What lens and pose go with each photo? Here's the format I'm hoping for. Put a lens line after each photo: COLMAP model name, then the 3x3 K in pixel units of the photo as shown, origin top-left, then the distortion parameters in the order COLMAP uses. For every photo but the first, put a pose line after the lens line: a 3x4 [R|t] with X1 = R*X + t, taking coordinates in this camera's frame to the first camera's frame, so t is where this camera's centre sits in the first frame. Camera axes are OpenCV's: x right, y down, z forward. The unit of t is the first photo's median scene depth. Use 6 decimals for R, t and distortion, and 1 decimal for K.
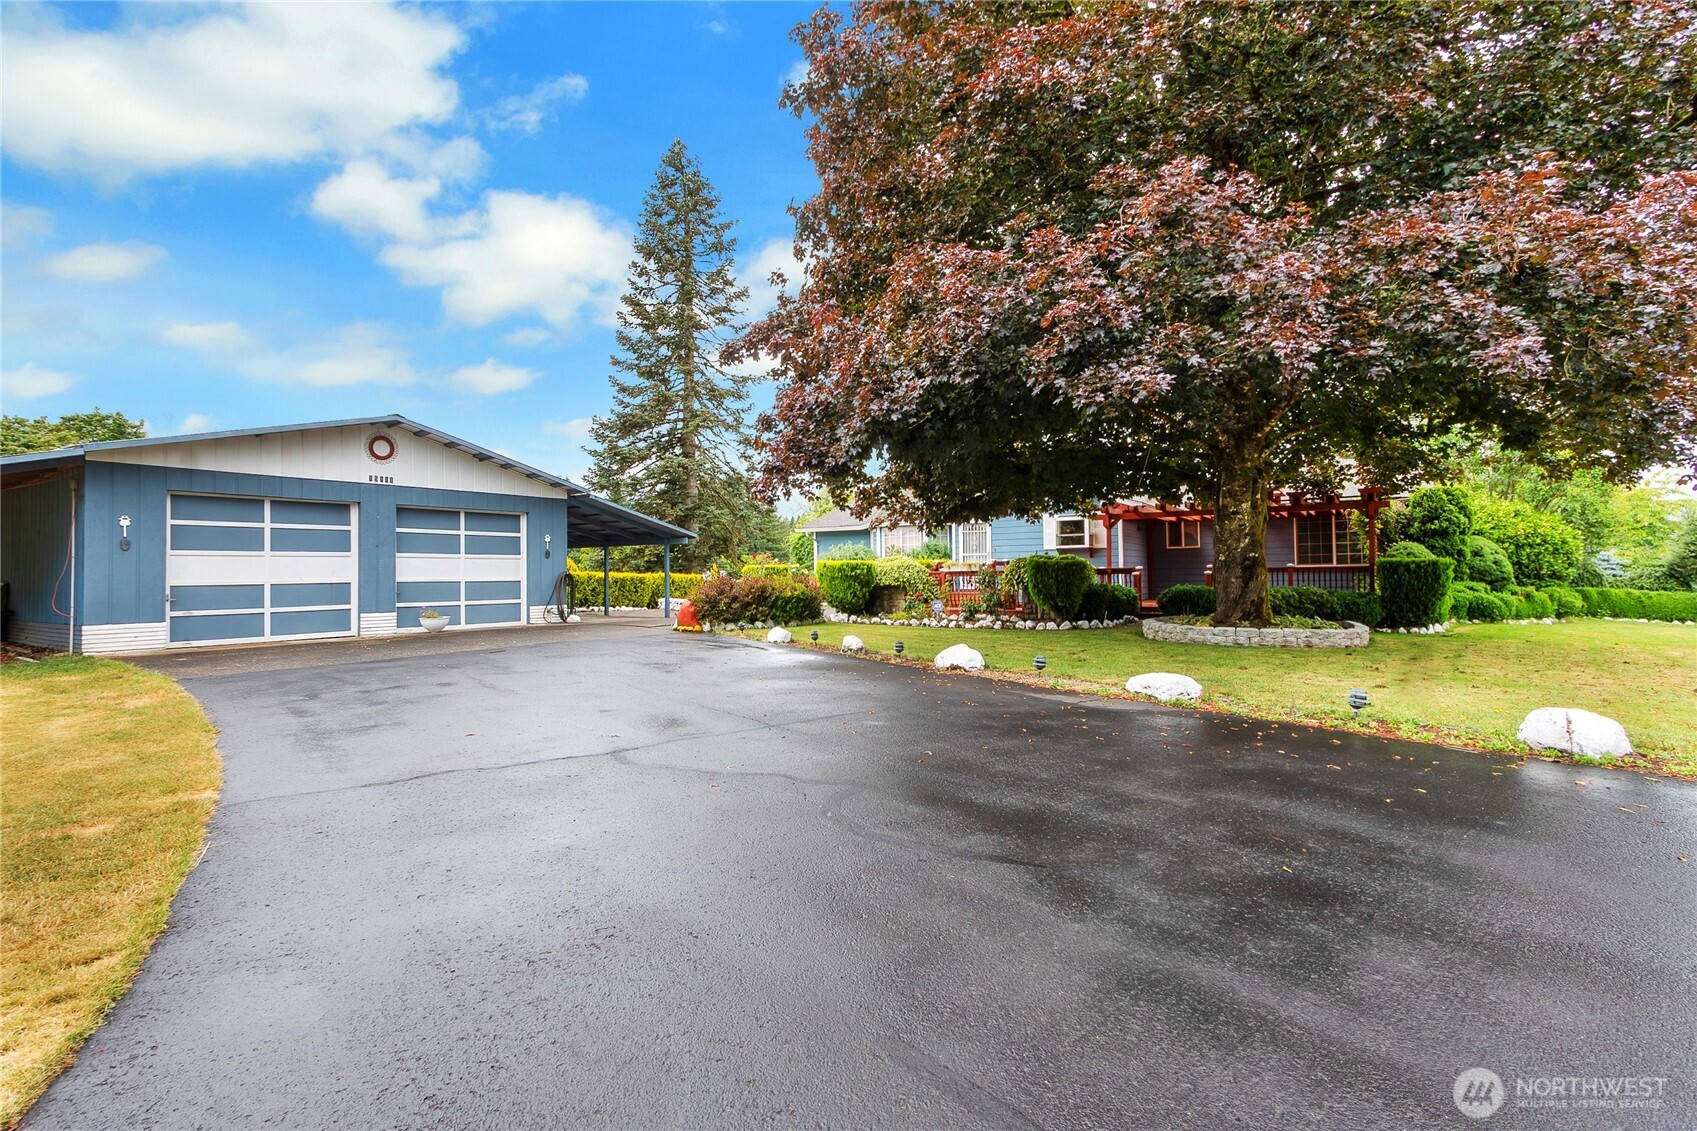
lens RADIAL K [[795.8, 0, 848.6], [0, 795.8, 569.2], [0, 0, 1]] dist [-0.000613, -0.000908]
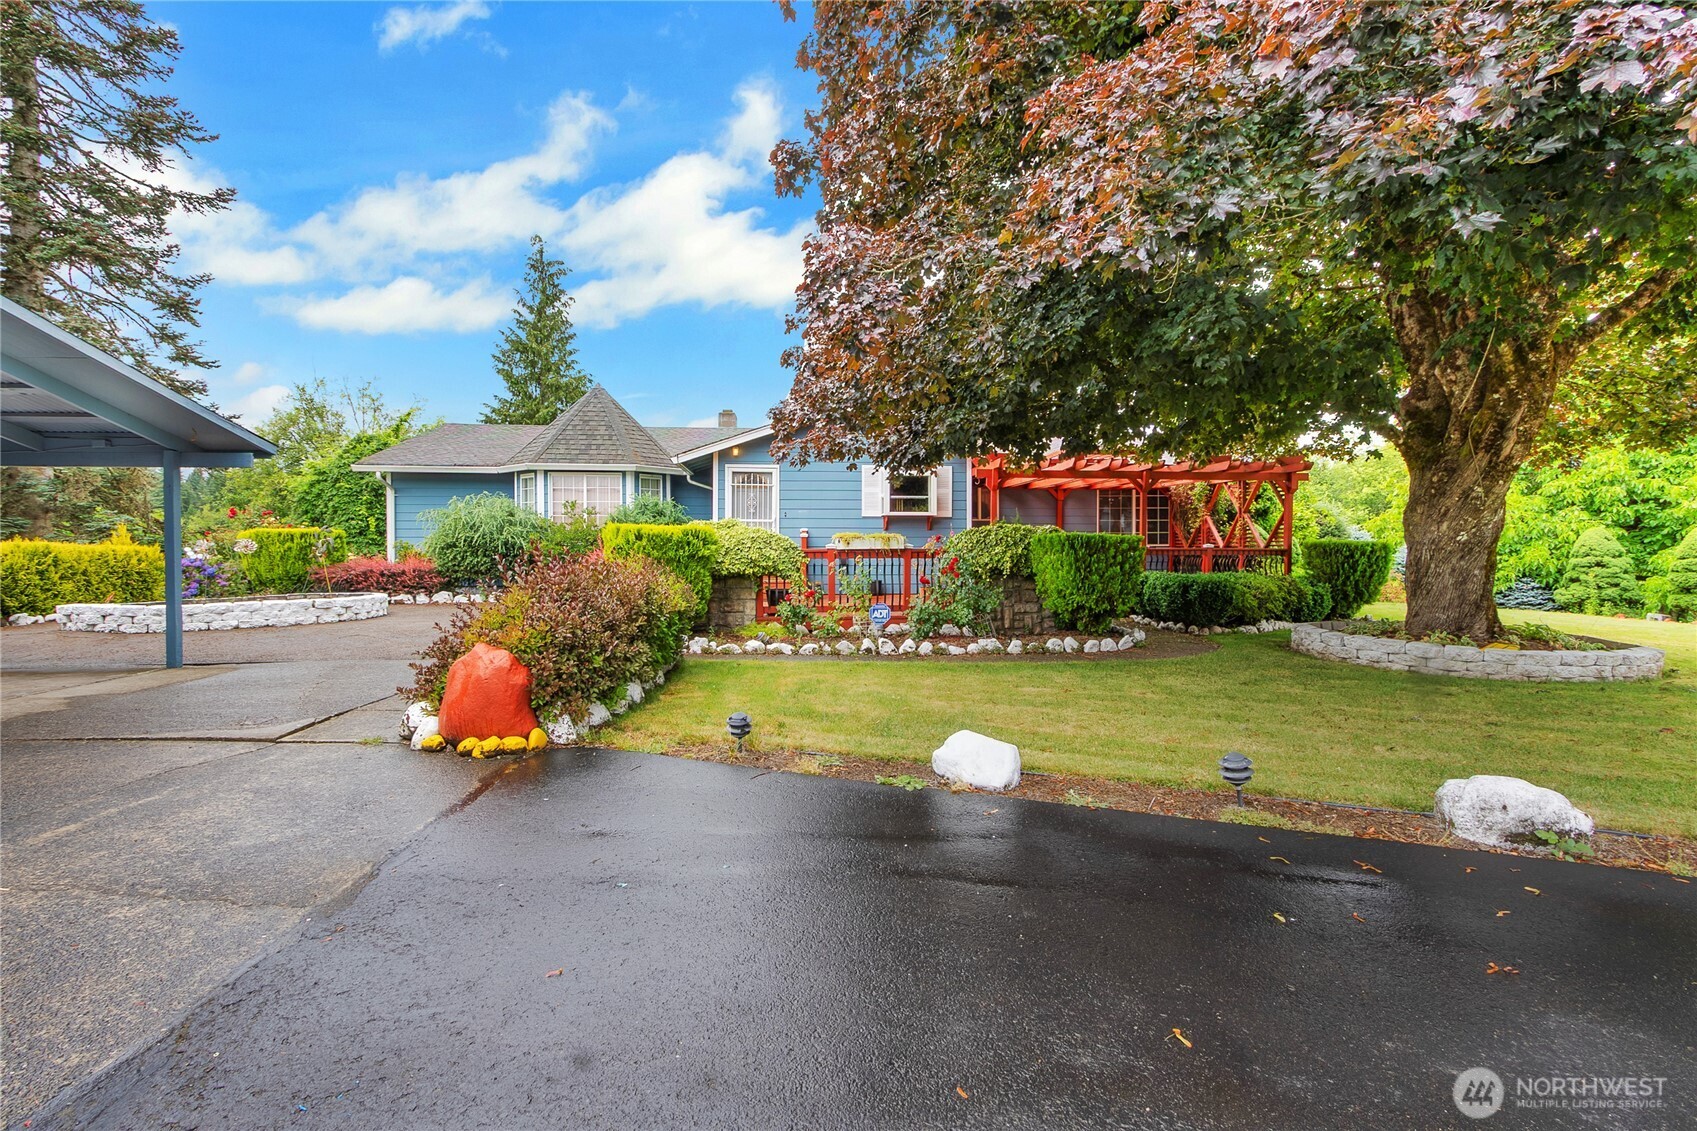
lens RADIAL K [[795.8, 0, 848.3], [0, 795.8, 565.9], [0, 0, 1]] dist [-0.000613, -0.000908]
pose [[0.782223, -0.004572, 0.622982, -0.198575], [-0.015600, 0.999516, 0.026923, -0.000259], [-0.622803, -0.030778, 0.781773, 0.489837]]
